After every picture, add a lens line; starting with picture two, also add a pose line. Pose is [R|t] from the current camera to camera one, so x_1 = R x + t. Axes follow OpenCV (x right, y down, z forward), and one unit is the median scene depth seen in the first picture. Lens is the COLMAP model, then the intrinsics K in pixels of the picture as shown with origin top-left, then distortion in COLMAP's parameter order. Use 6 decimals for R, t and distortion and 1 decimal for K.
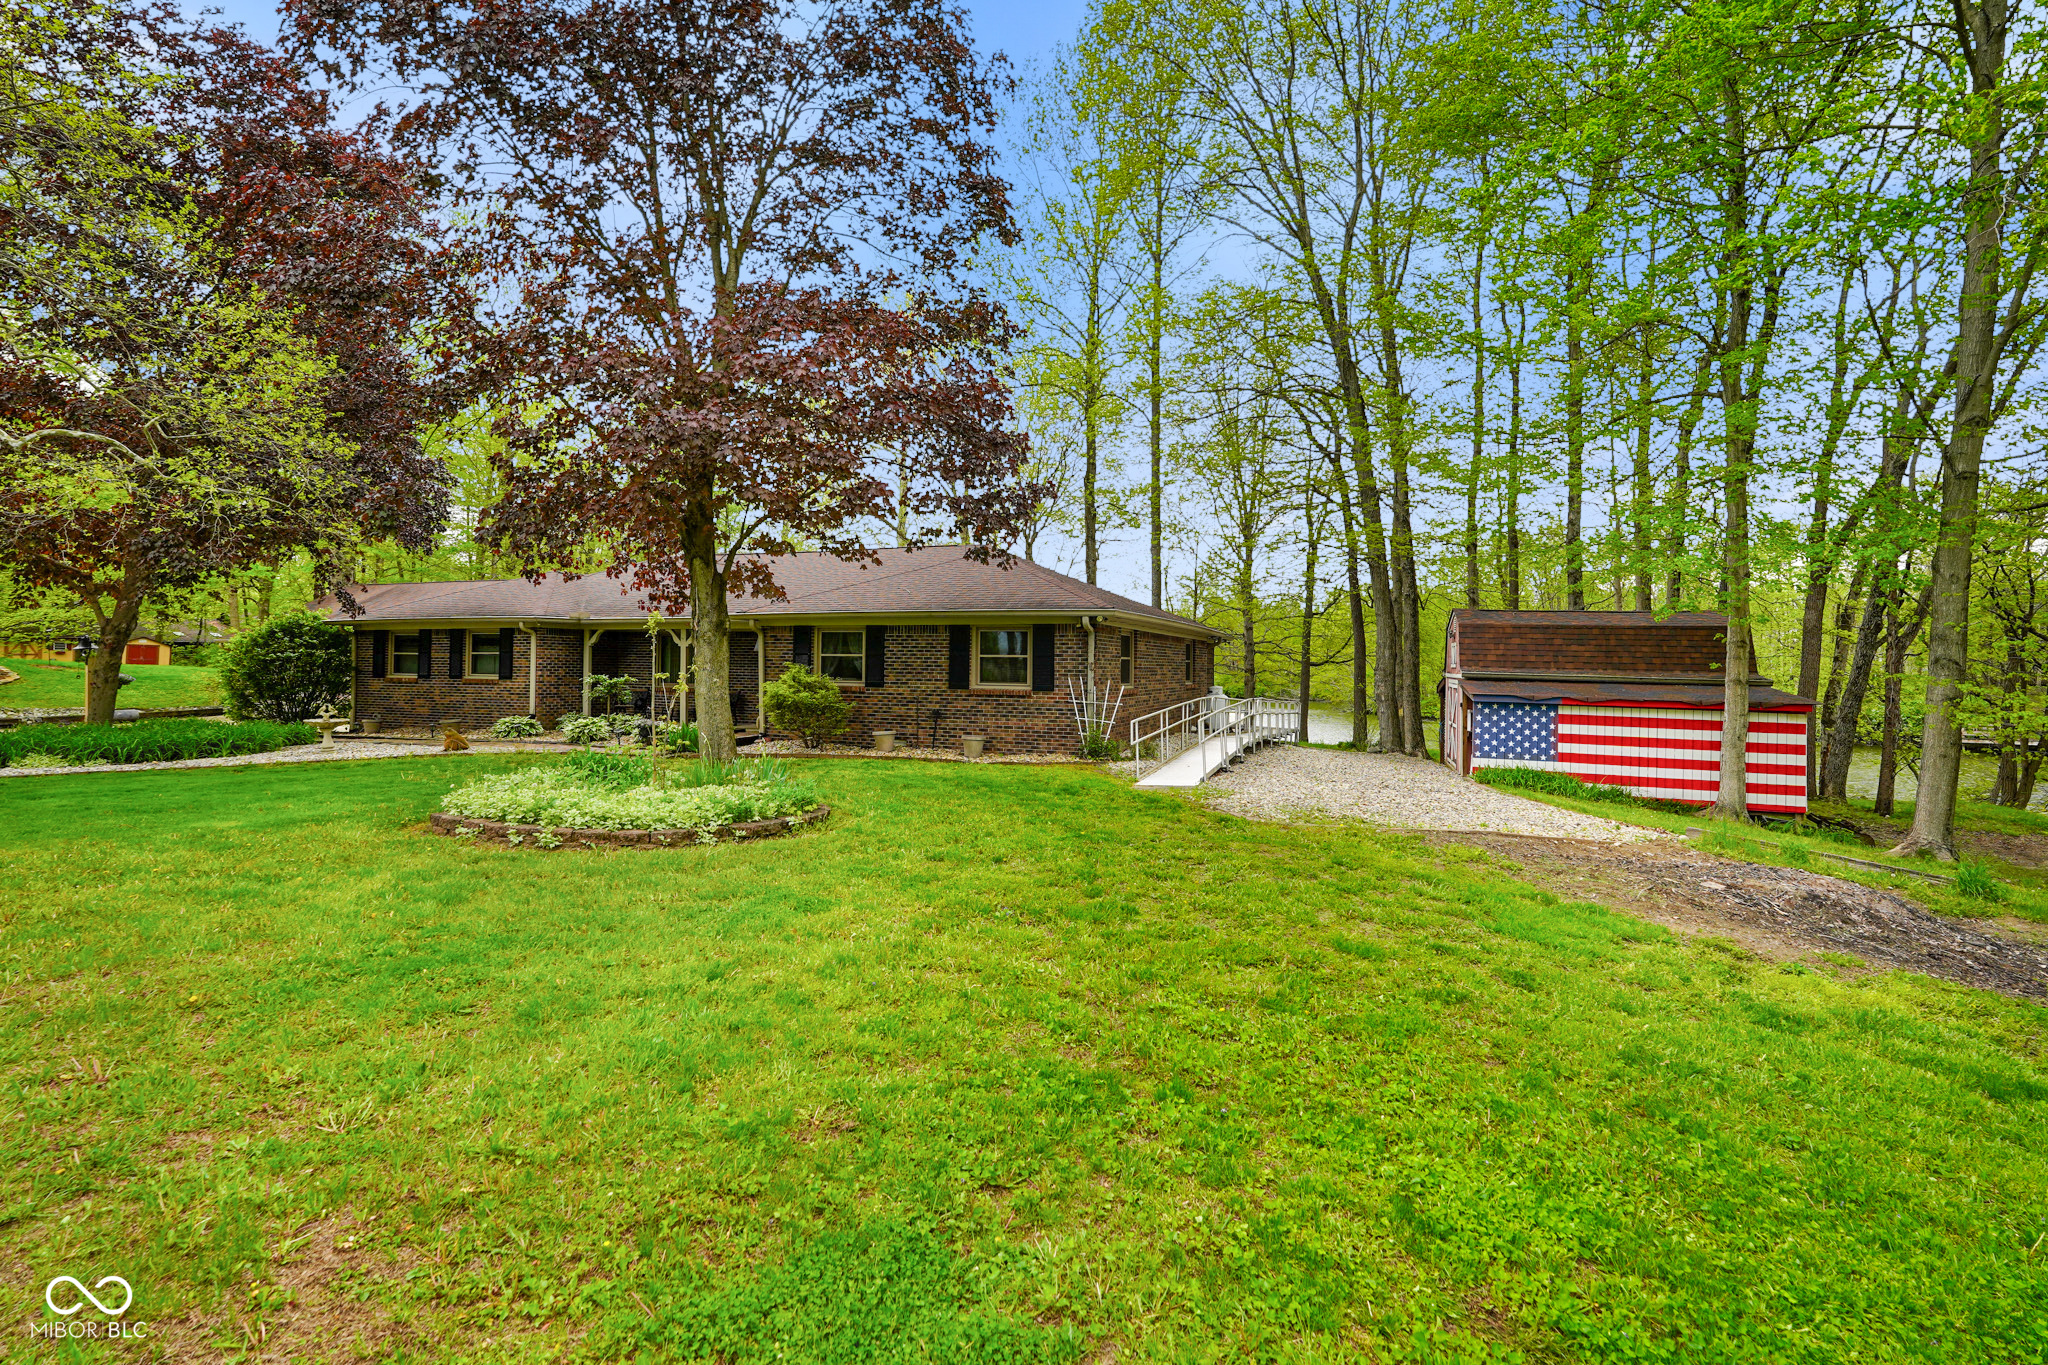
lens RADIAL K [[917.4, 0, 1029.3], [0, 917.4, 674.8], [0, 0, 1]] dist [0.002212, -0.000070]
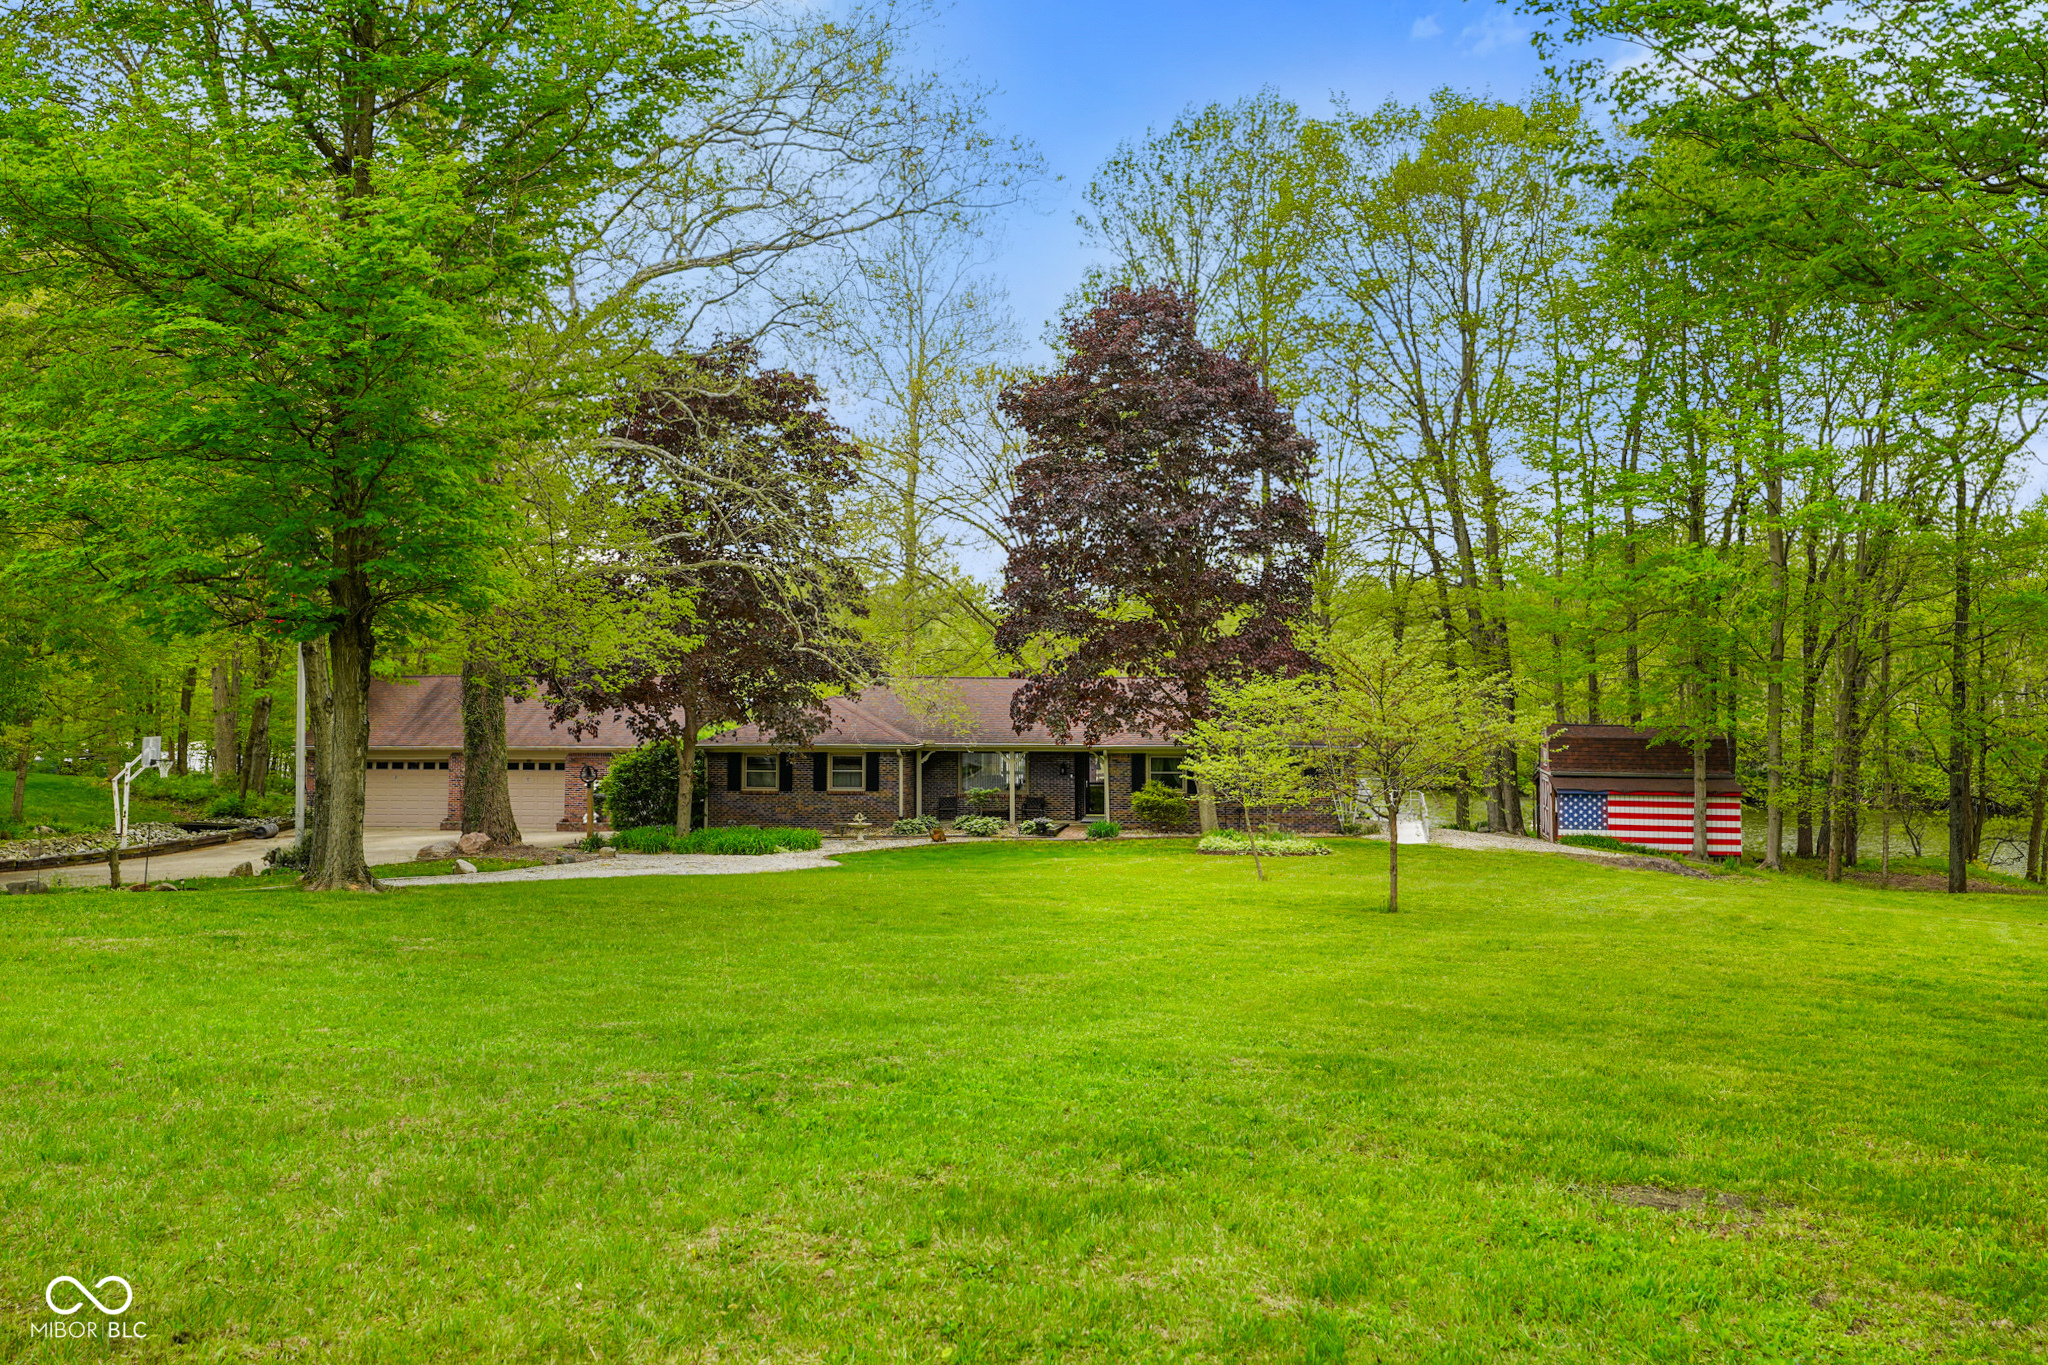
lens RADIAL K [[2039.3, 0, 1035.2], [0, 2039.3, 683.3], [0, 0, 1]] dist [0.005020, 0.000000]
pose [[0.981612, -0.012467, 0.190478, -1.069298], [0.014938, 0.999822, -0.011544, -0.133376], [-0.190300, 0.014177, 0.981624, -2.285793]]
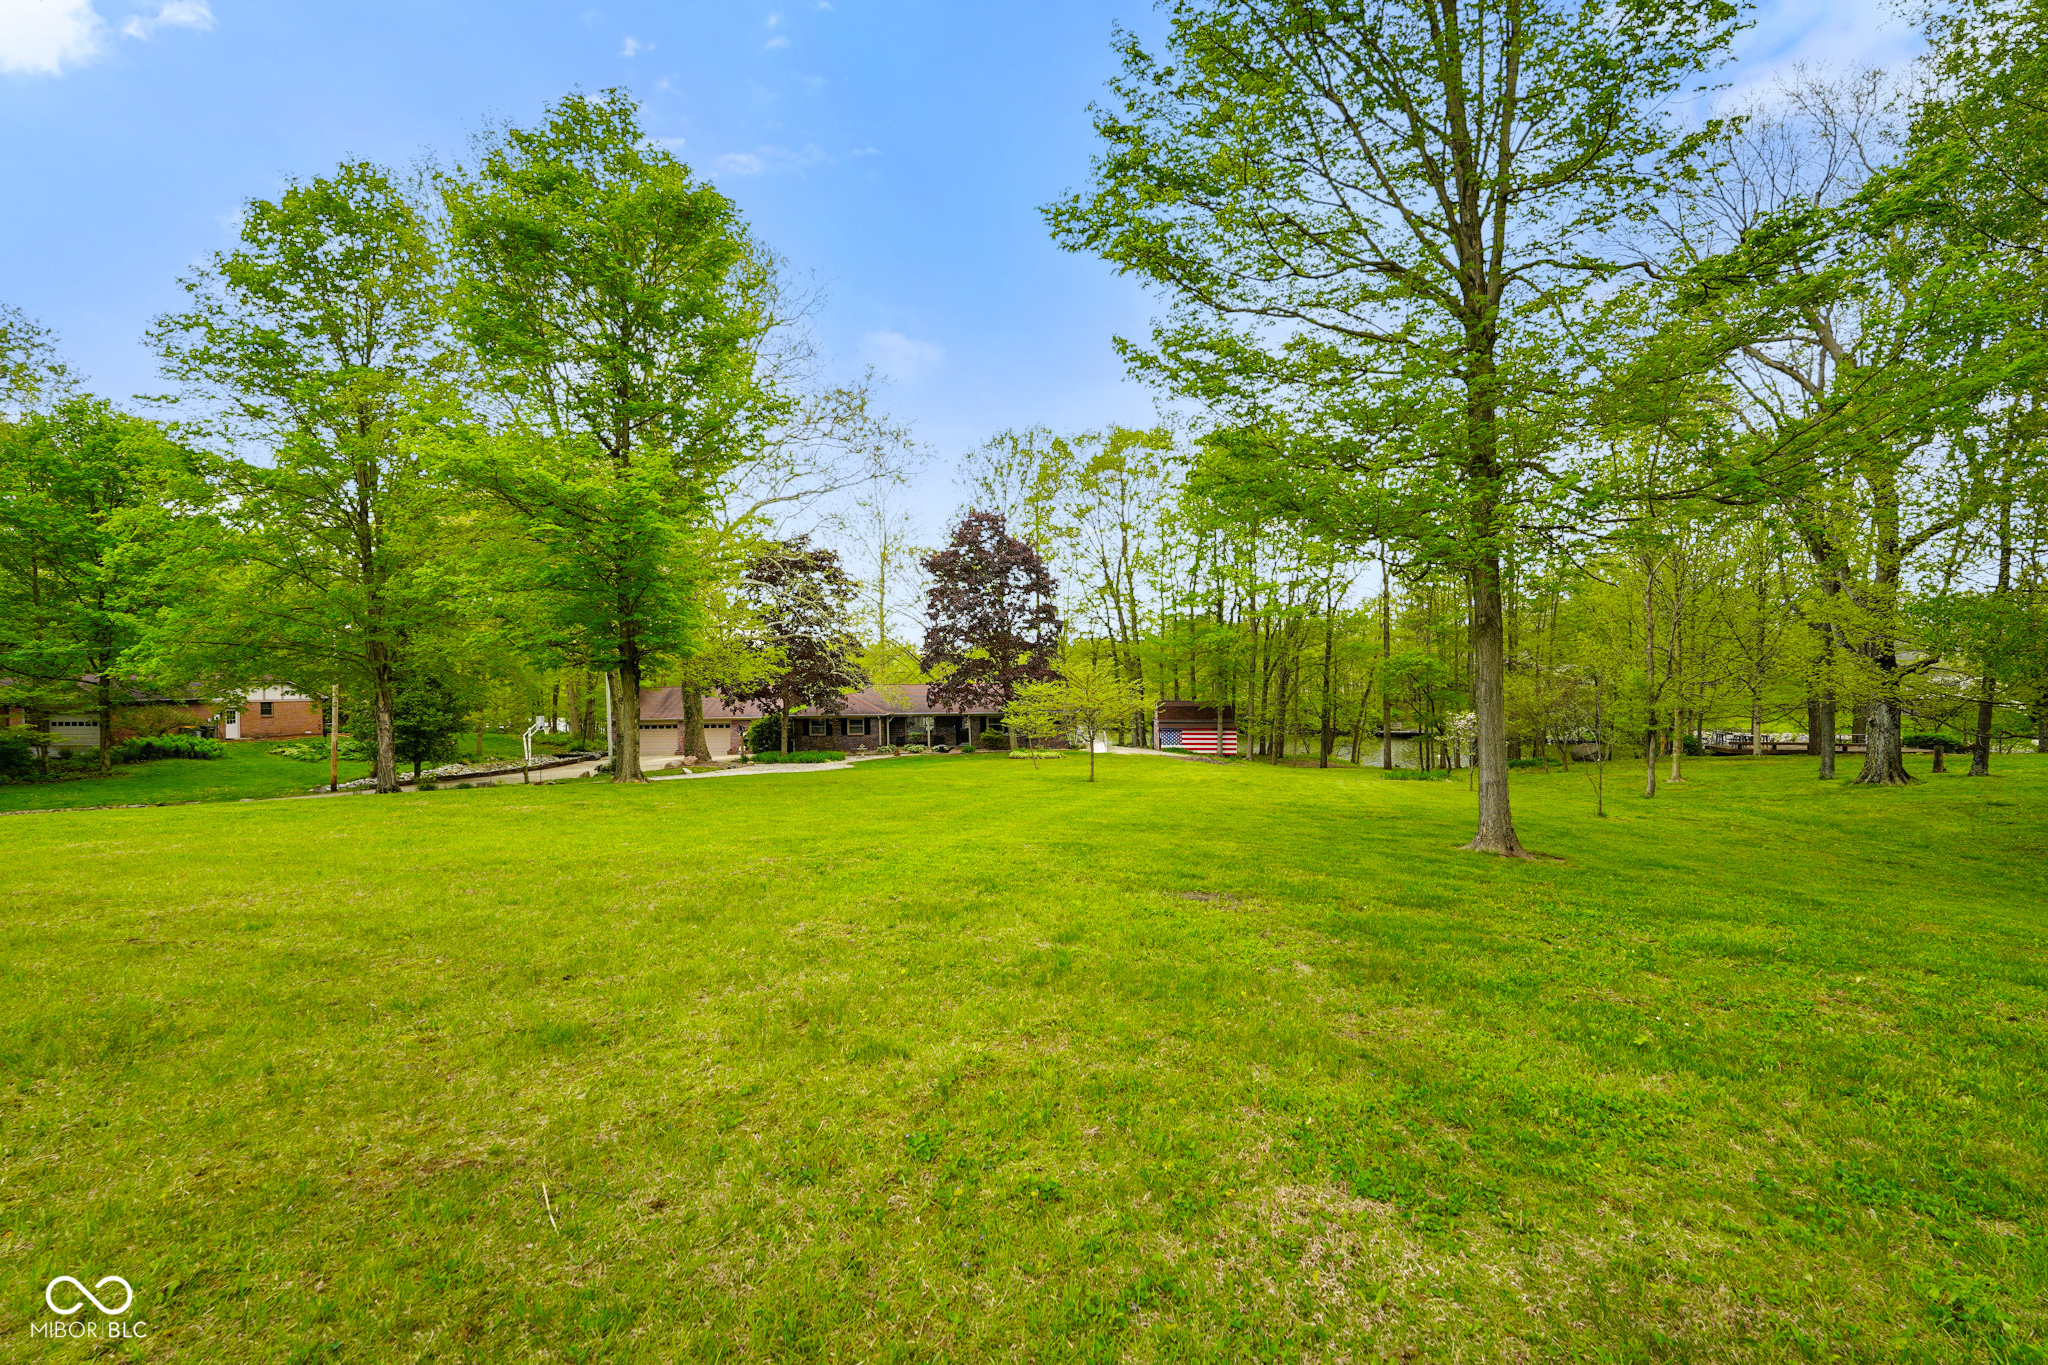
lens RADIAL K [[917.4, 0, 1027.8], [0, 917.4, 687.0], [0, 0, 1]] dist [0.002212, -0.000070]
pose [[0.957961, -0.026088, 0.285711, -1.098808], [0.029320, 0.999545, -0.007040, -0.136061], [-0.285397, 0.015121, 0.958290, -2.436588]]
